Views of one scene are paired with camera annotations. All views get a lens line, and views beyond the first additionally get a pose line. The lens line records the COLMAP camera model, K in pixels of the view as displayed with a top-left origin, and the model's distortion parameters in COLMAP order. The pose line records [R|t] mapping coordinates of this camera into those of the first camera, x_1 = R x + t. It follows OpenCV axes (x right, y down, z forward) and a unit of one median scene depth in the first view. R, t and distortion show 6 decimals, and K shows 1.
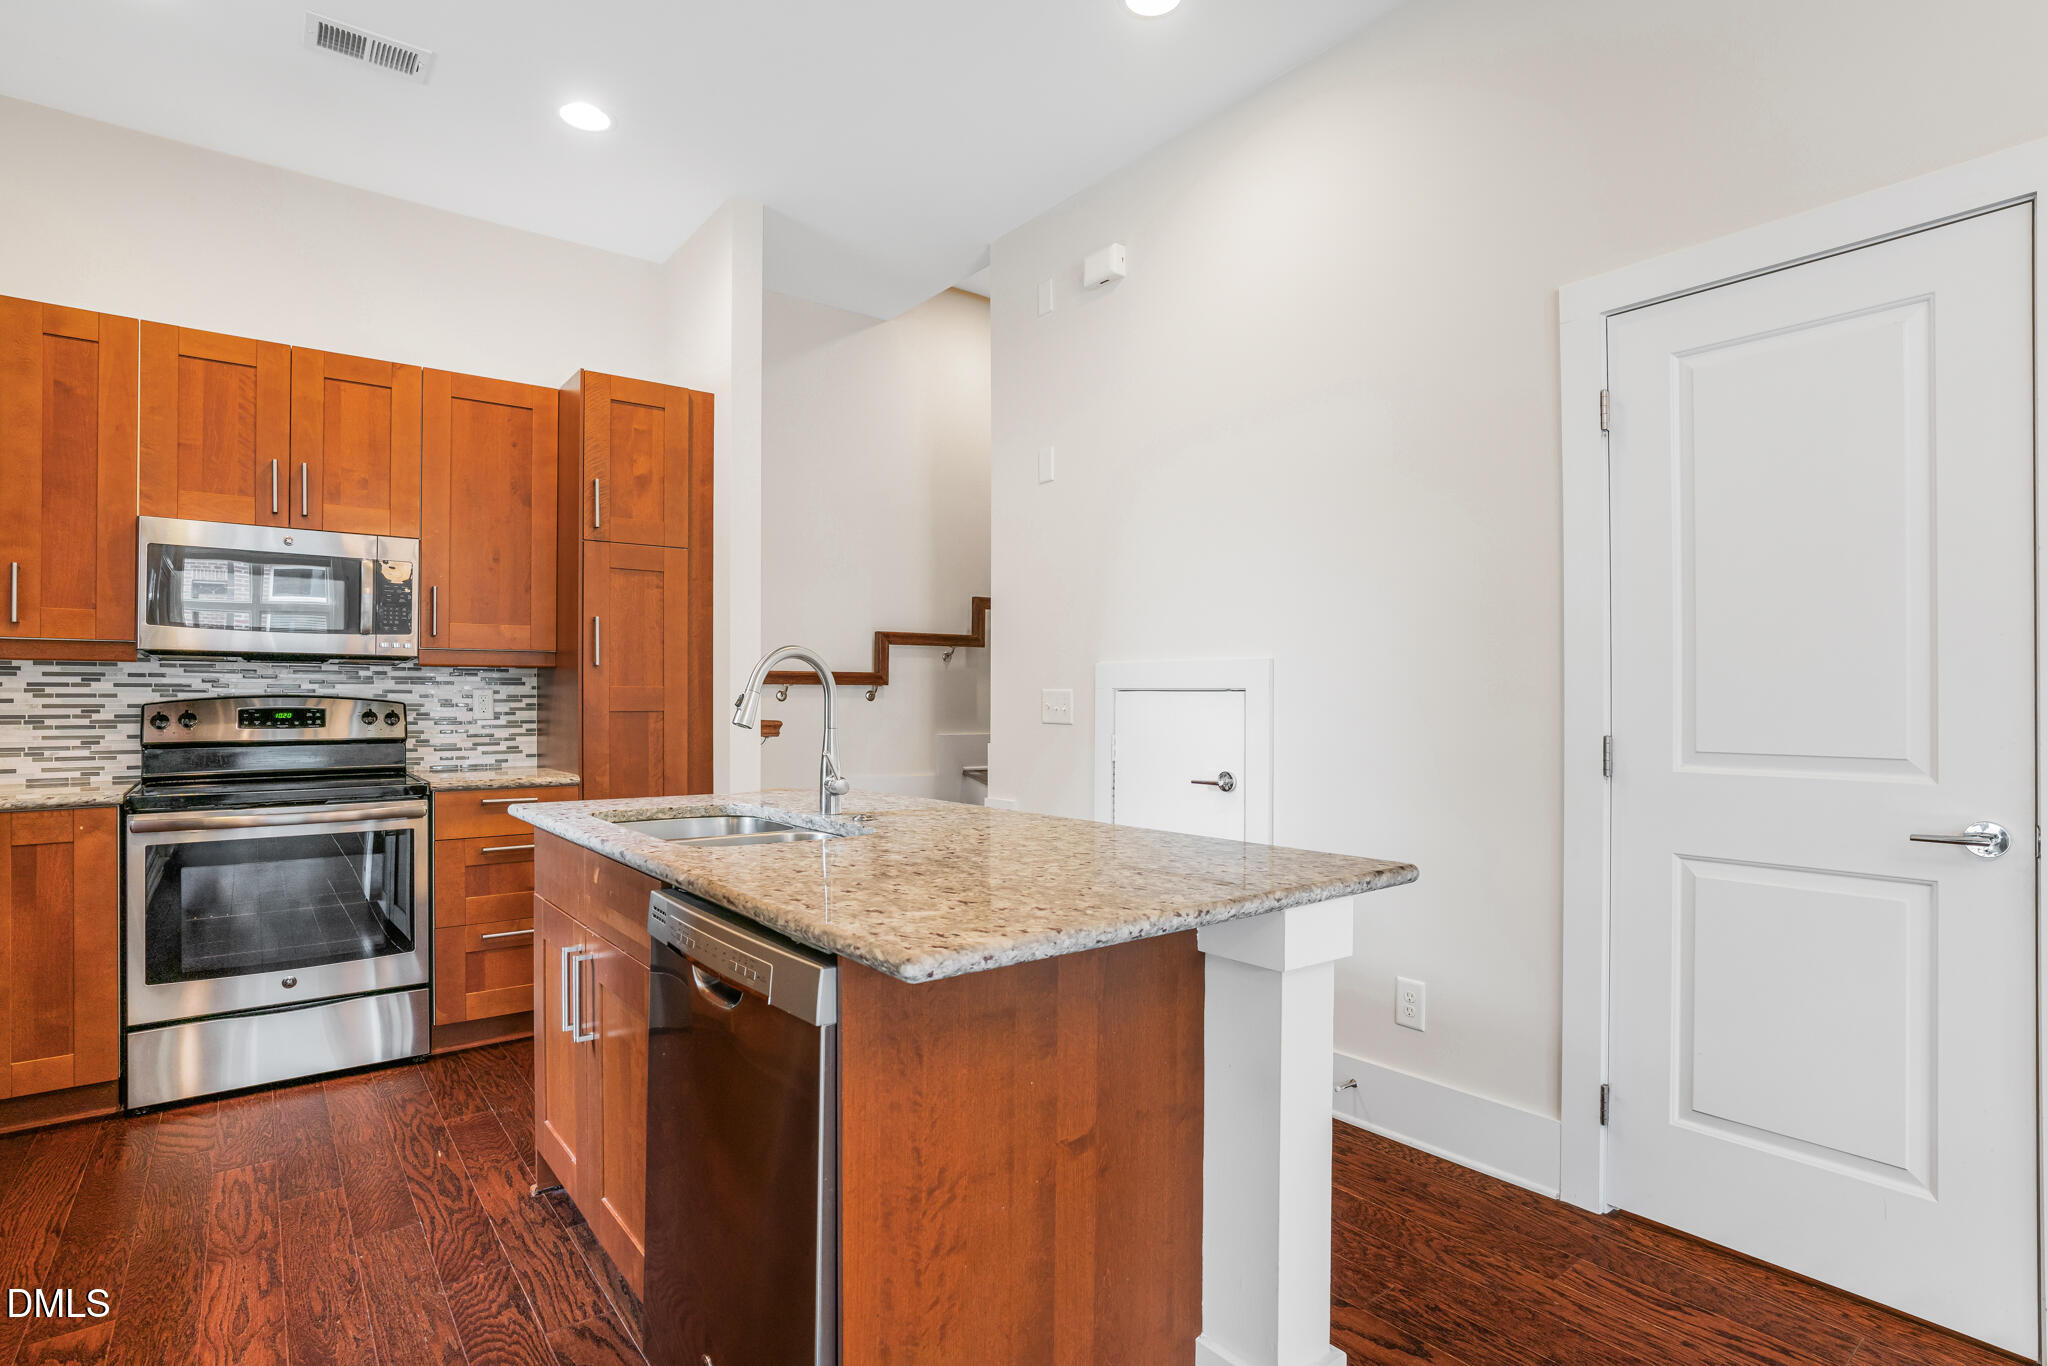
lens RADIAL K [[1018.2, 0, 1024.4], [0, 1018.2, 694.9], [0, 0, 1]] dist [-0.061460, 0.029756]
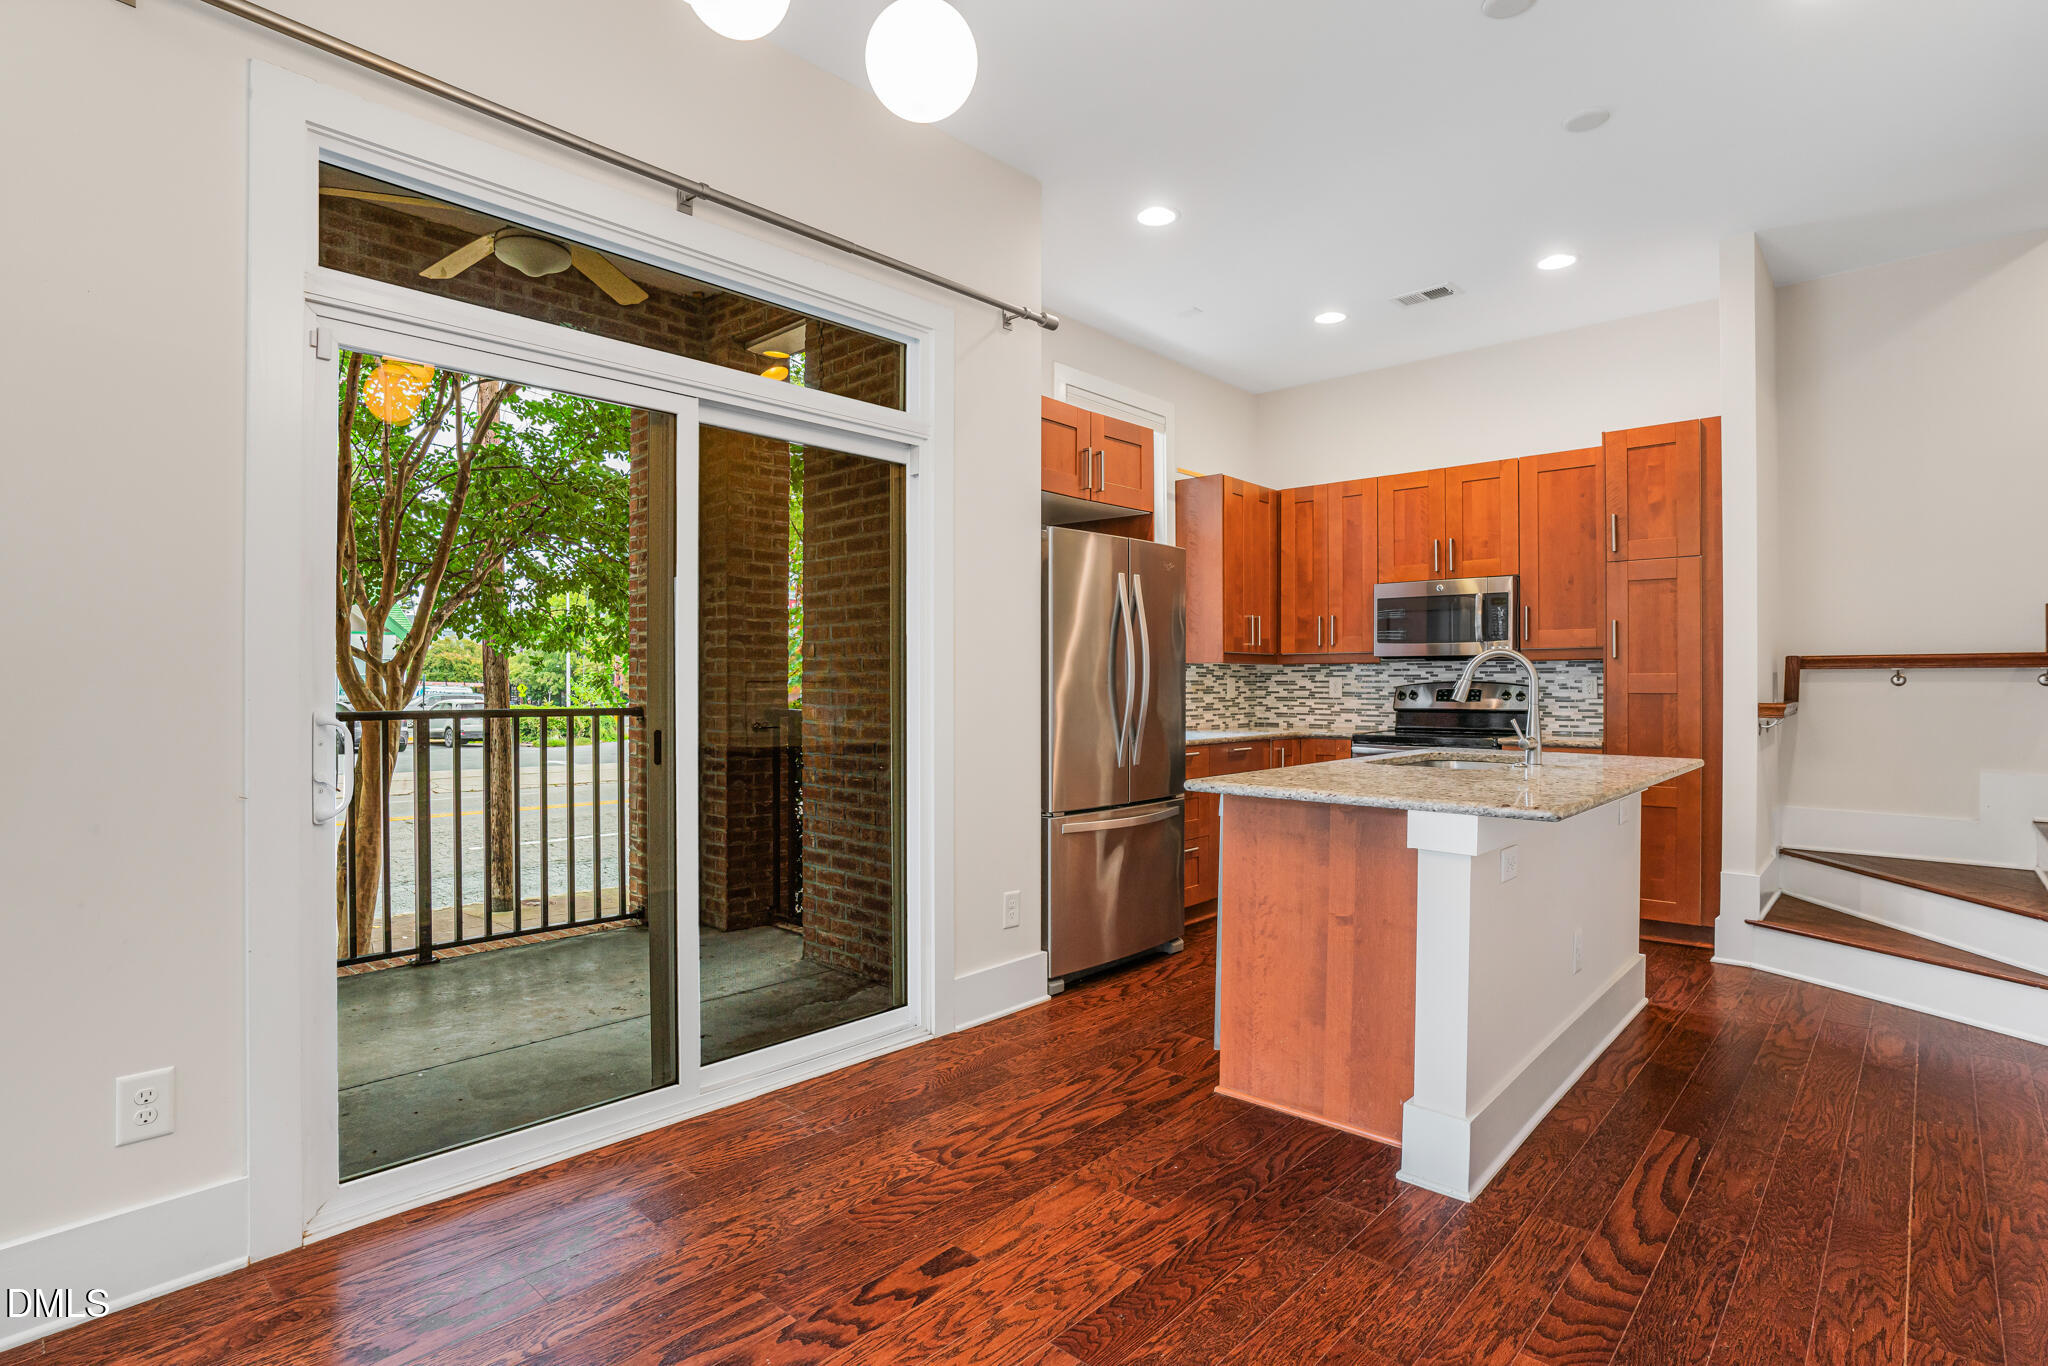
lens RADIAL K [[972.1, 0, 1015.7], [0, 972.1, 688.3], [0, 0, 1]] dist [-0.069505, 0.028070]
pose [[0.157806, 0.004388, -0.987460, 0.674229], [0.004630, 0.999976, 0.005183, 0.000538], [0.987459, -0.005390, 0.157782, 0.044561]]
